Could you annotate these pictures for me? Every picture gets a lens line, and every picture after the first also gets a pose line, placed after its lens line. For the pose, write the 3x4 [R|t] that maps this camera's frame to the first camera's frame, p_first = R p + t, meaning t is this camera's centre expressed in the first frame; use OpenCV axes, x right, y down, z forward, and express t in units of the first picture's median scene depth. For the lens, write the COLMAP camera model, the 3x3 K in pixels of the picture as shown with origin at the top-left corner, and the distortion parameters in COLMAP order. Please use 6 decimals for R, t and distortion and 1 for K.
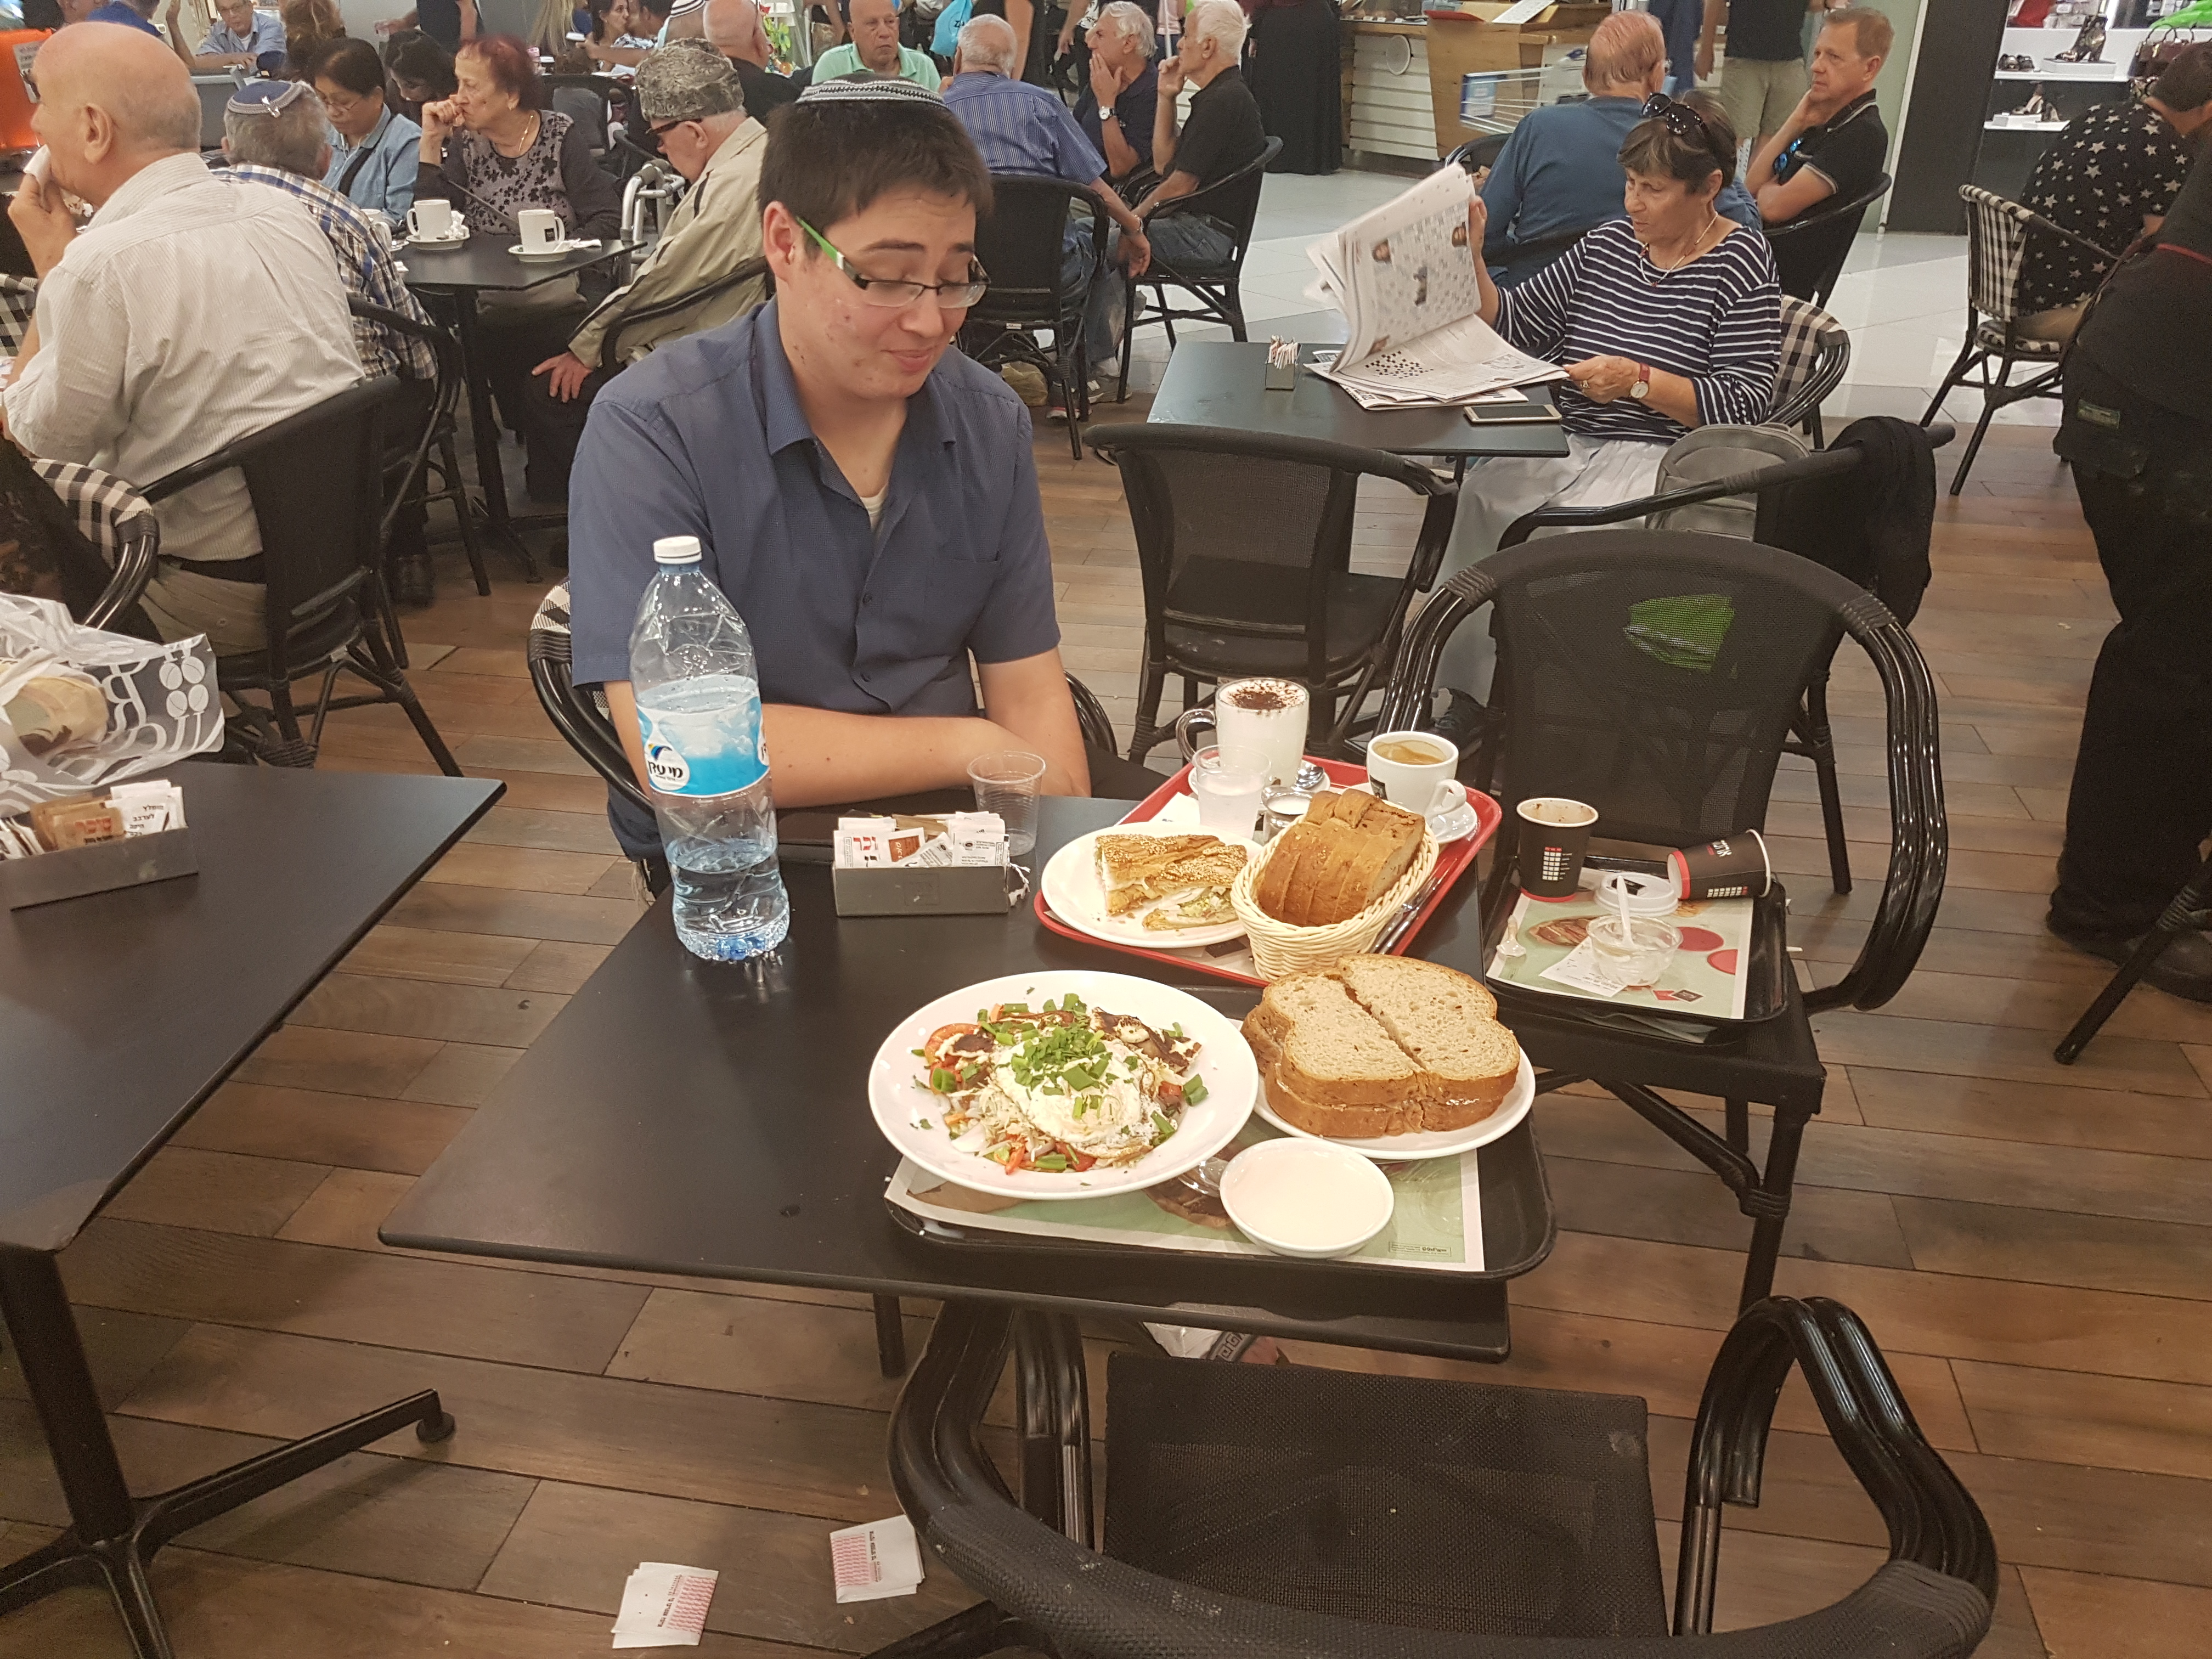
lens RADIAL K [[1686.2, 0, 1106.0], [0, 1686.2, 829.5], [0, 0, 1]] dist [0.095357, -0.139136]
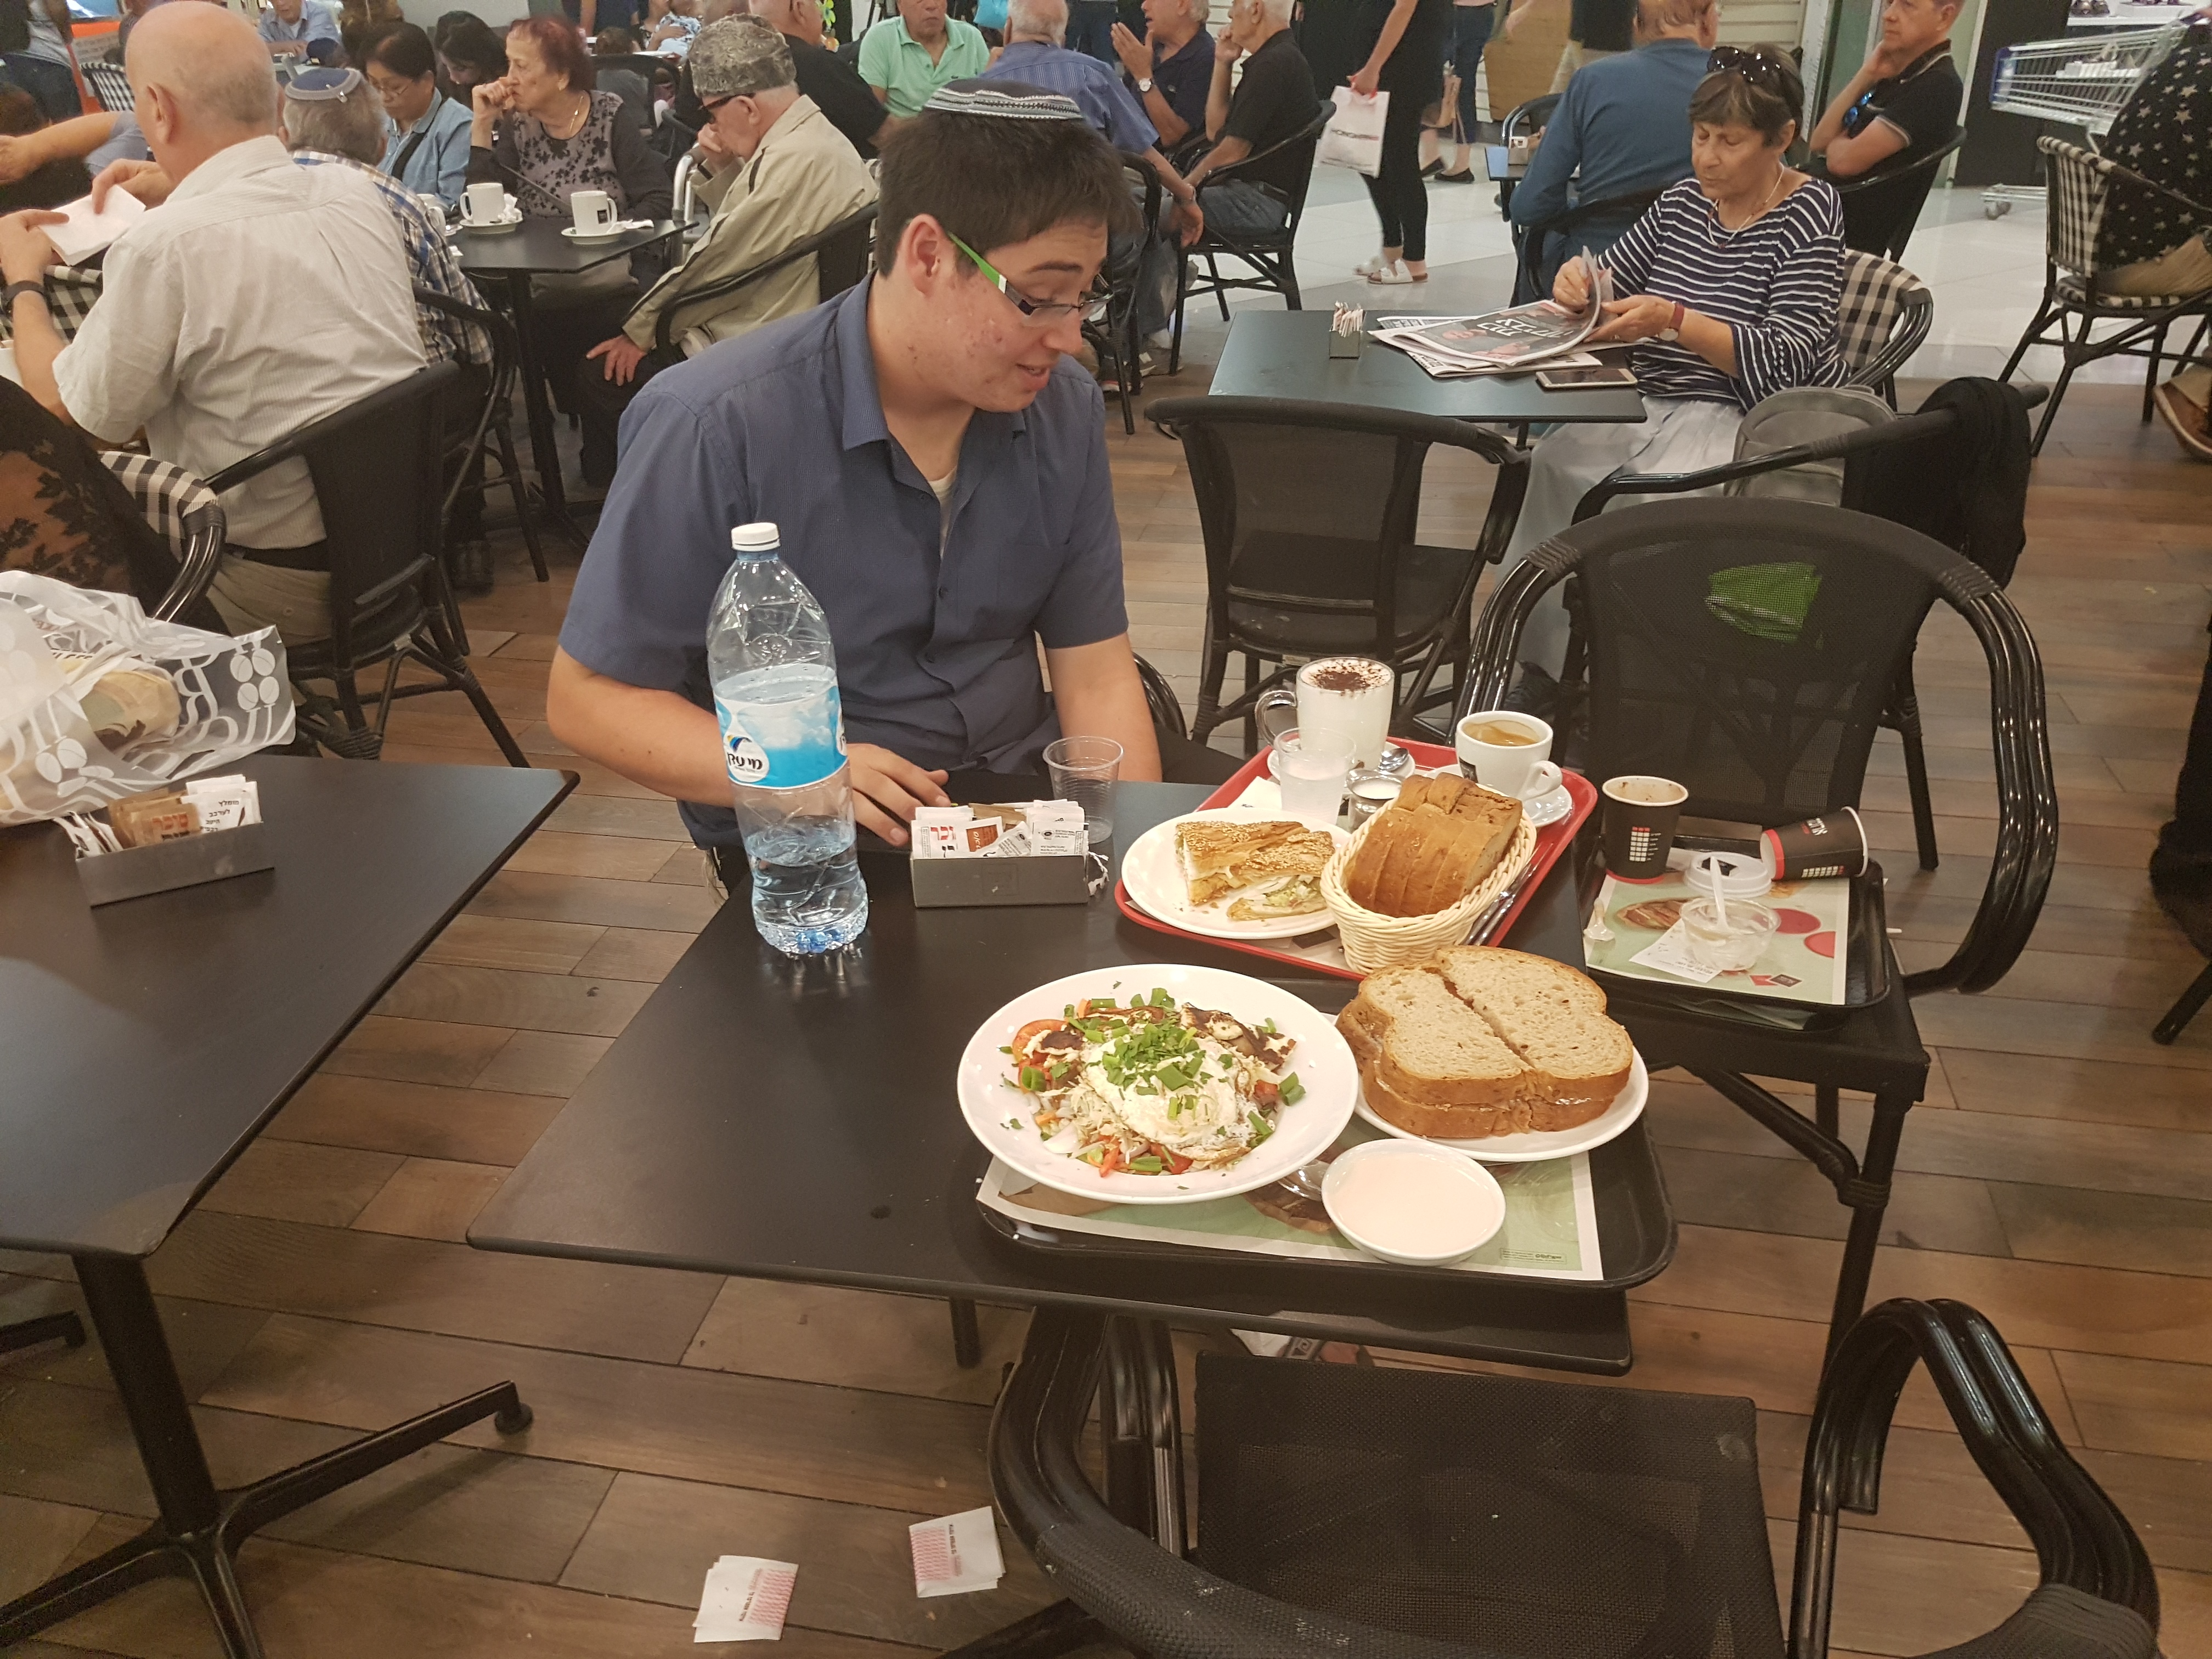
lens RADIAL K [[1688.7, 0, 1096.0], [0, 1688.7, 834.5], [0, 0, 1]] dist [0.110426, -0.177271]
pose [[0.999338, -0.008459, -0.035396, -0.014055], [0.009057, 0.999818, 0.016762, -0.005067], [0.035248, -0.017072, 0.999233, 0.017243]]
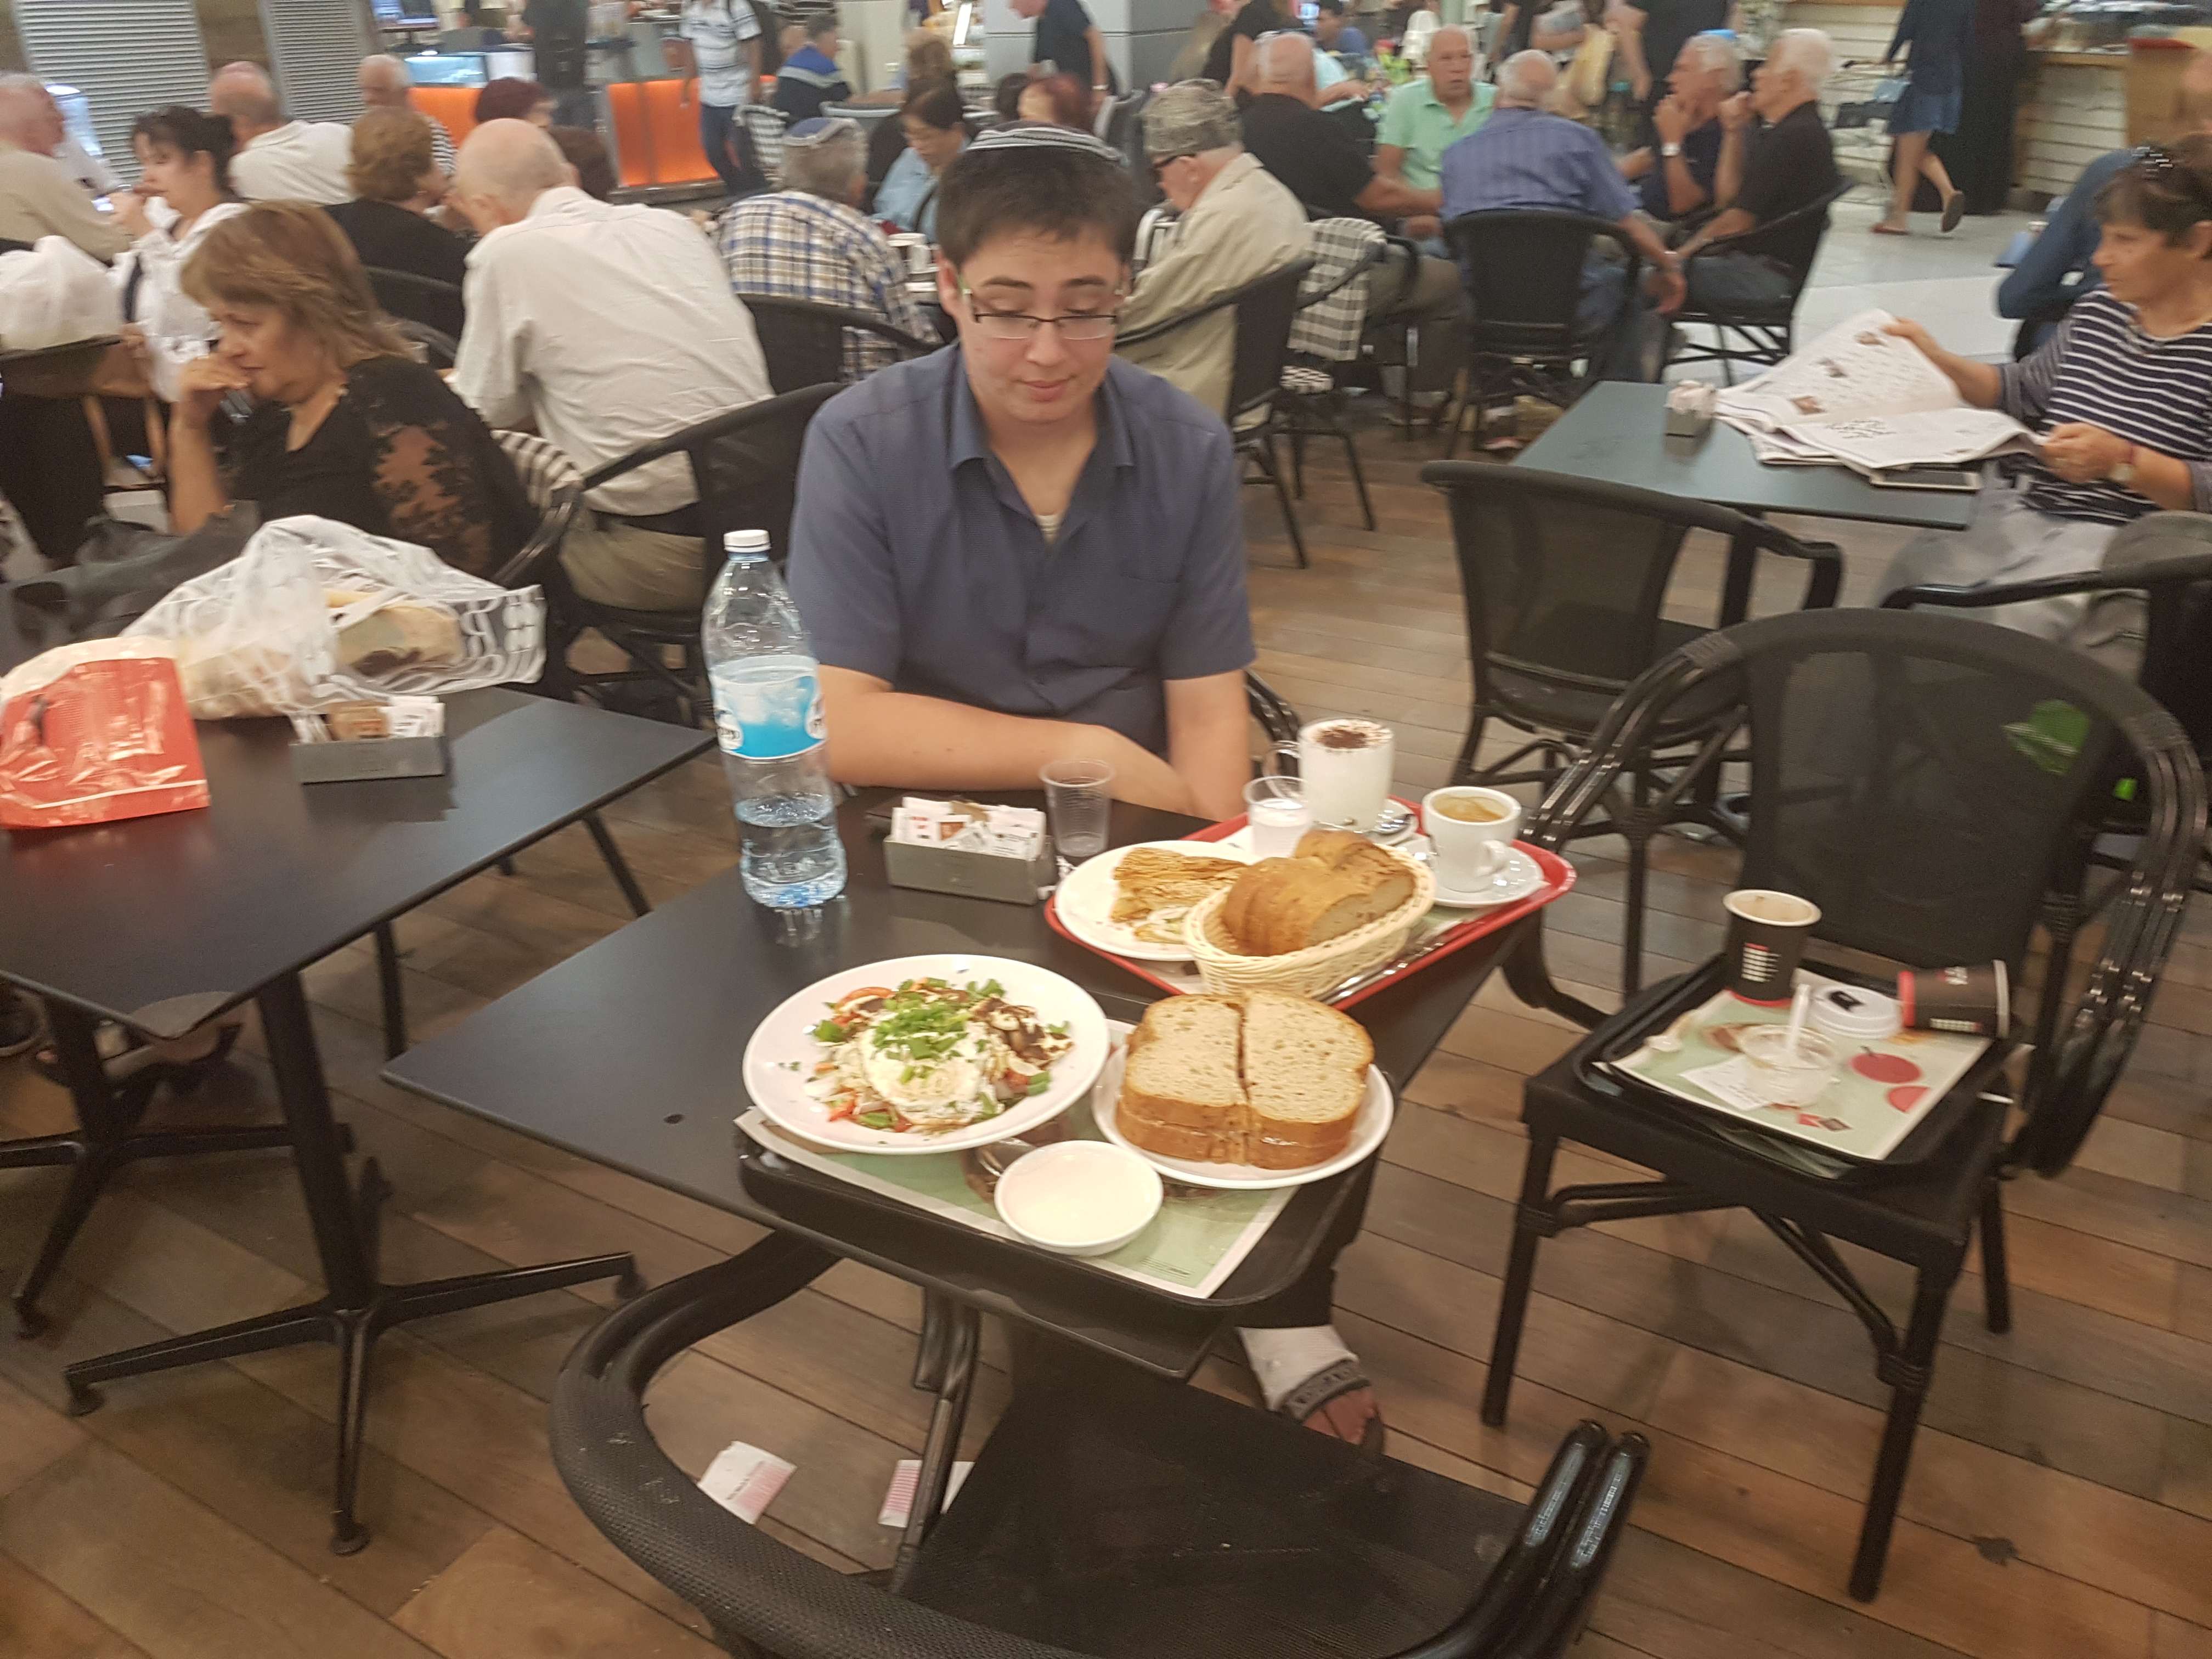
lens RADIAL K [[1686.2, 0, 1106.0], [0, 1686.2, 829.5], [0, 0, 1]] dist [0.095357, -0.139136]
pose [[0.937255, 0.136437, -0.320838, 0.241512], [-0.141368, 0.989925, 0.007992, -0.009759], [0.318696, 0.037866, 0.947100, 0.004908]]
